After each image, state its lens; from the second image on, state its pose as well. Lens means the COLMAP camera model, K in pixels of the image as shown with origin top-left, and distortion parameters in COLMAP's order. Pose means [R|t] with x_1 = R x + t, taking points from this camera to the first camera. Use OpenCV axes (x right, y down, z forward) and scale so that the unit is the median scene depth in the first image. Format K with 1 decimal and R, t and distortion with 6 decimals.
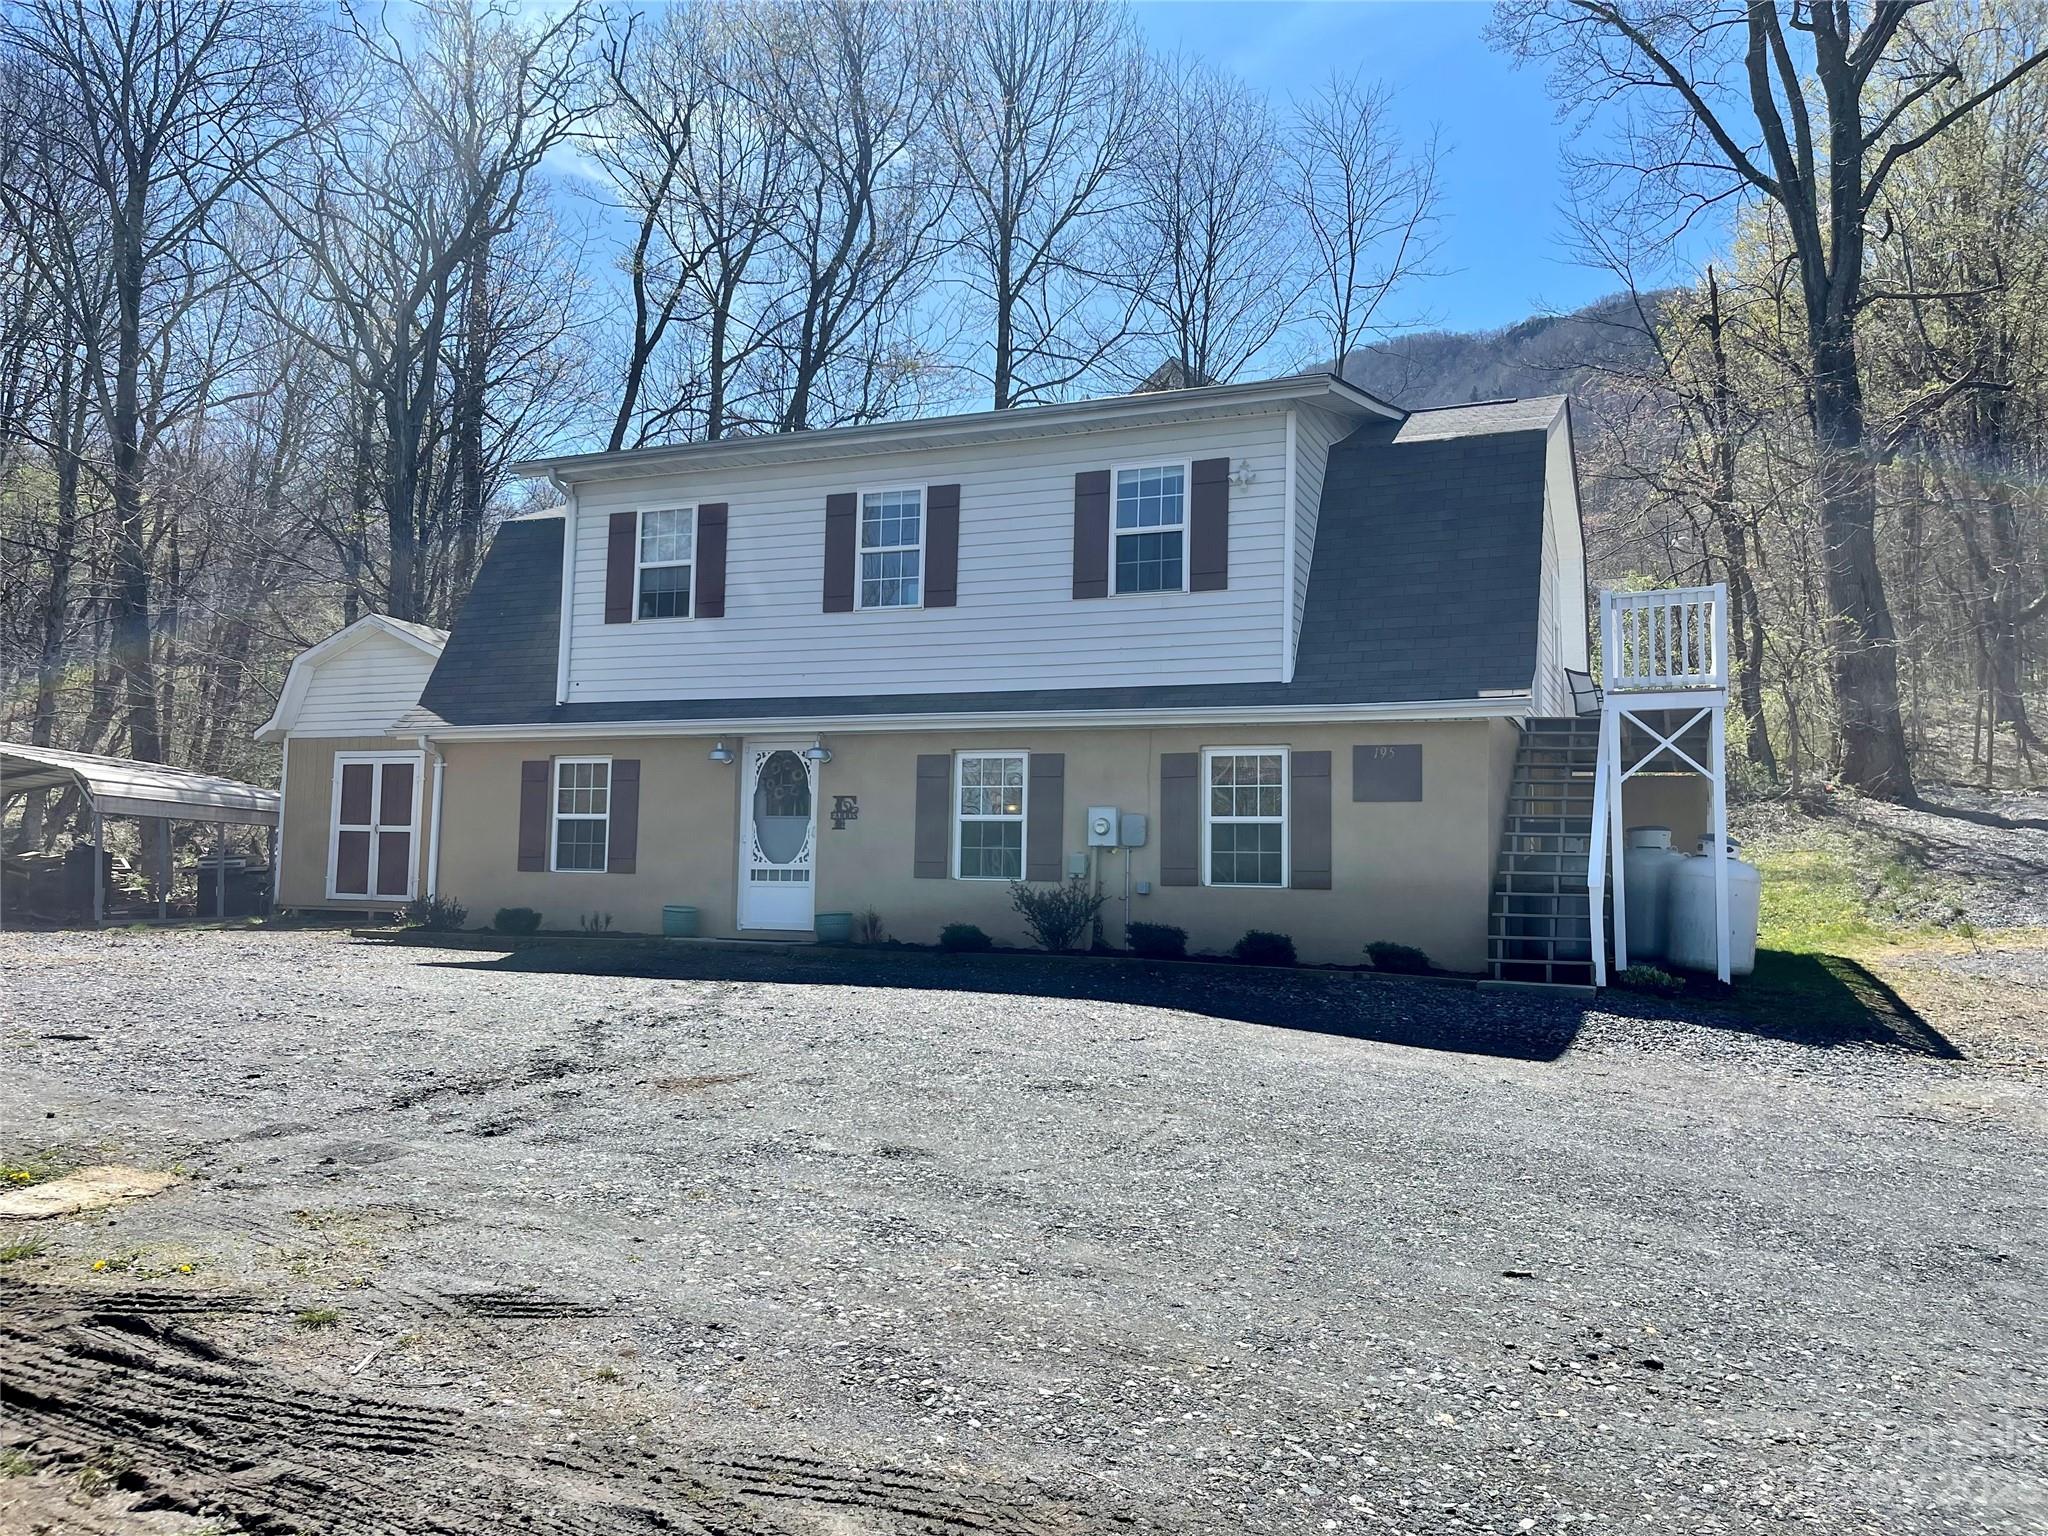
lens RADIAL K [[1542.6, 0, 1028.9], [0, 1542.6, 749.1], [0, 0, 1]] dist [0.055689, -0.069471]
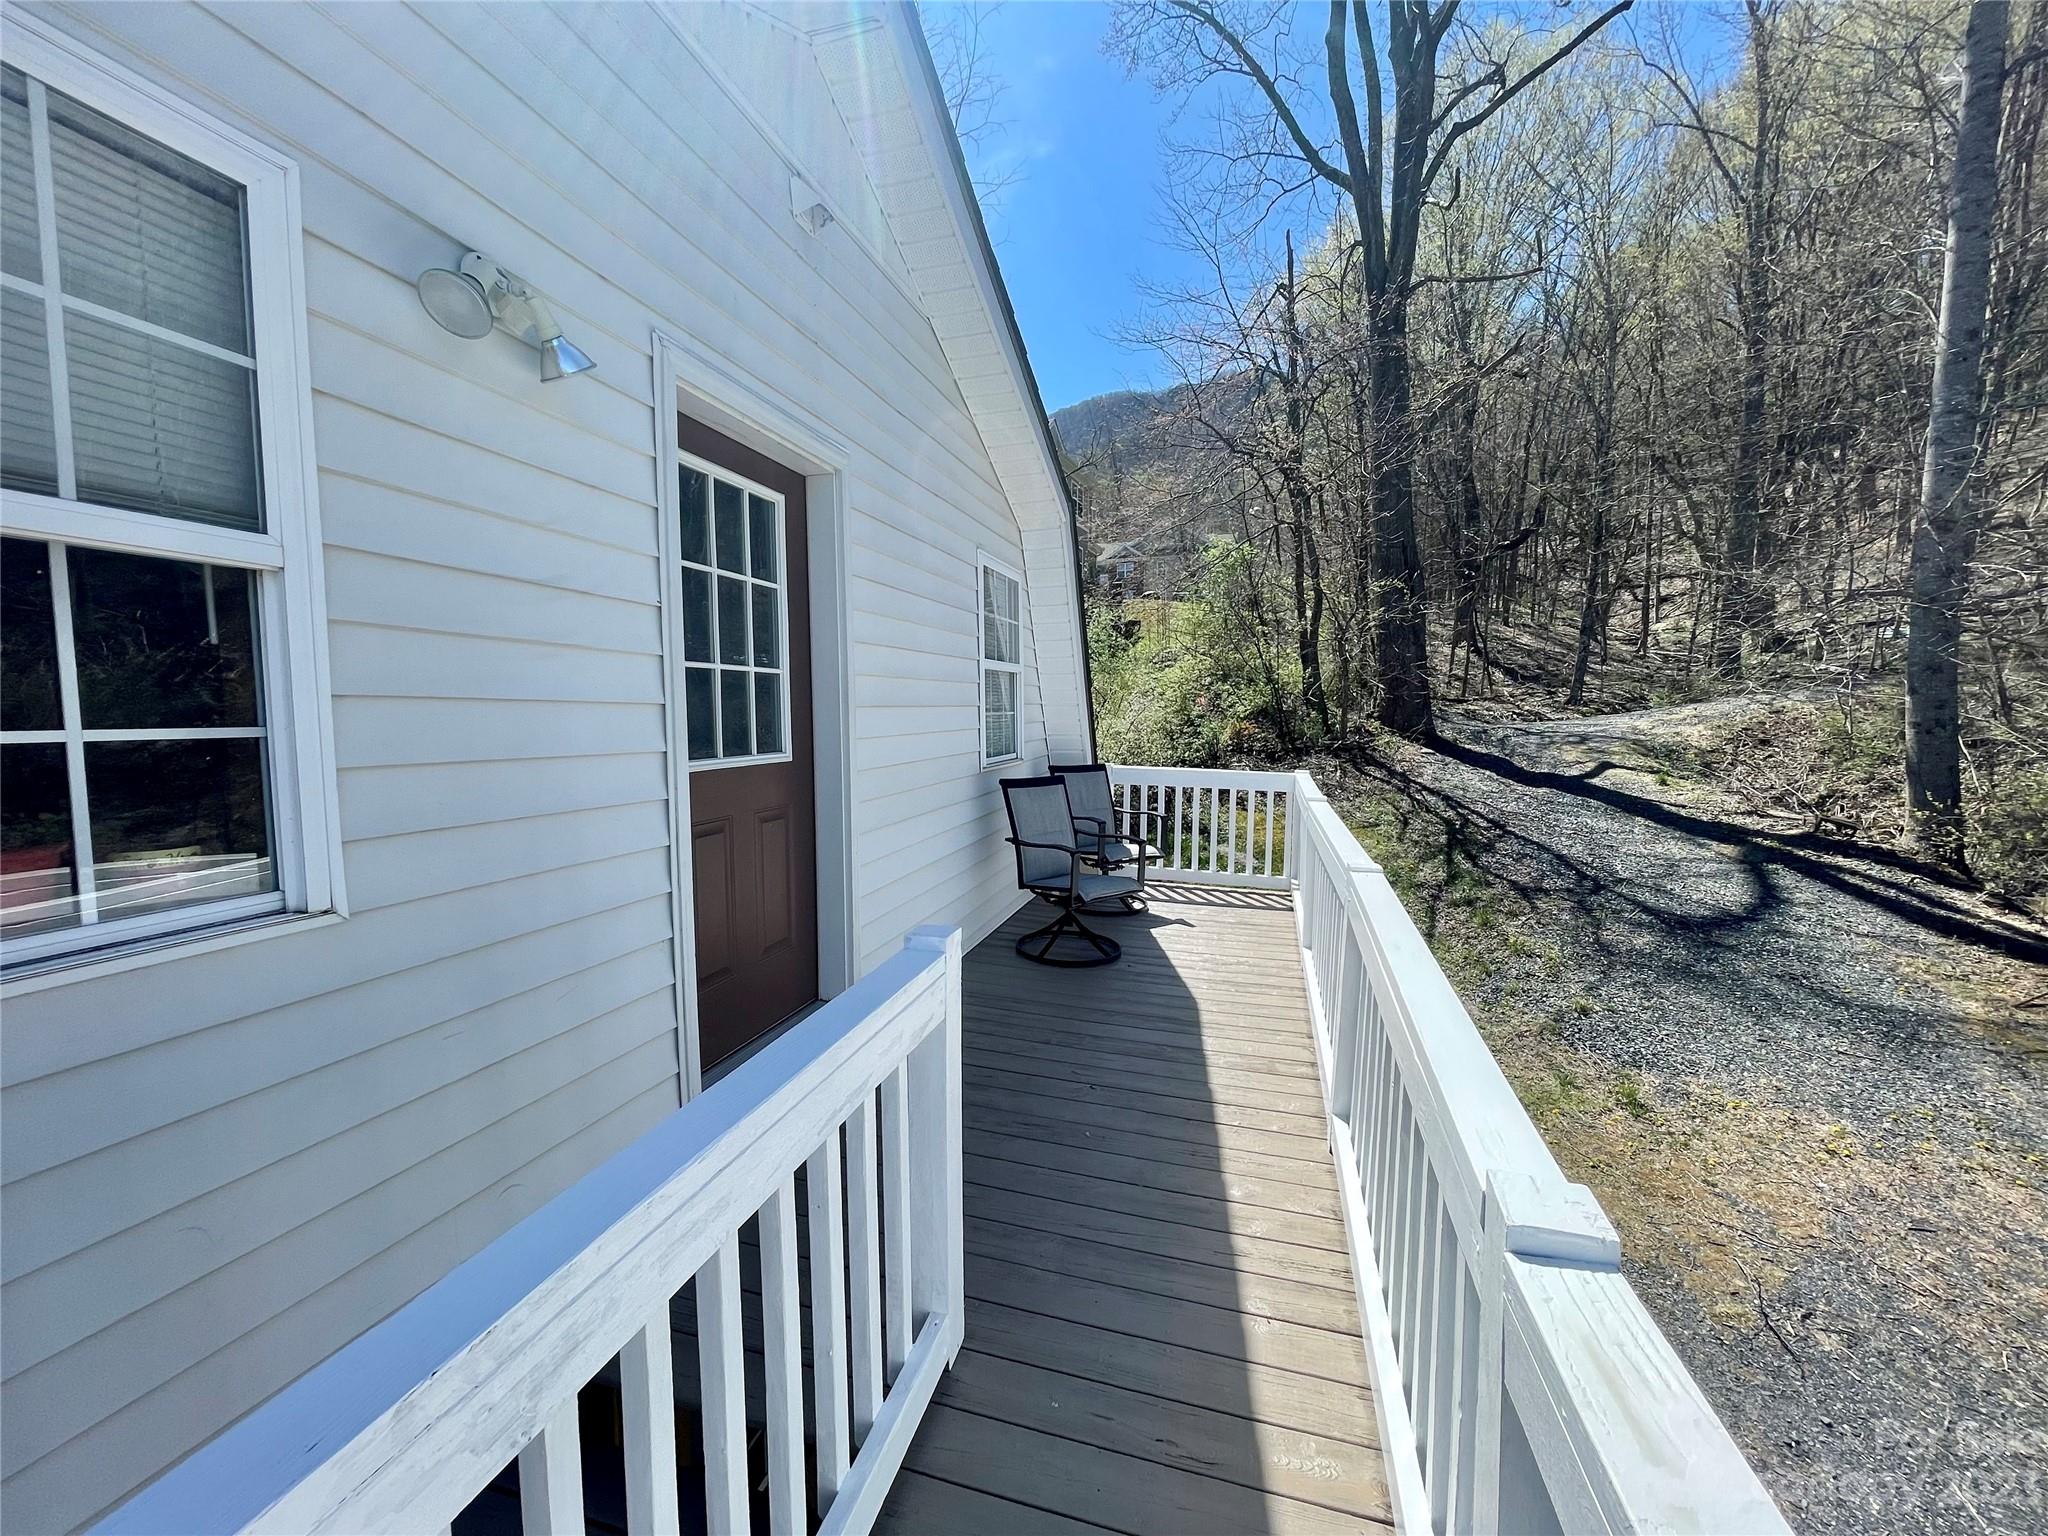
lens RADIAL K [[821.2, 0, 1025.9], [0, 821.2, 762.5], [0, 0, 1]] dist [-0.003661, -0.000530]
pose [[0.992442, -0.029670, 0.119075, 0.175952], [0.010224, 0.986950, 0.160701, -0.048412], [-0.122289, -0.158268, 0.979794, 0.400676]]
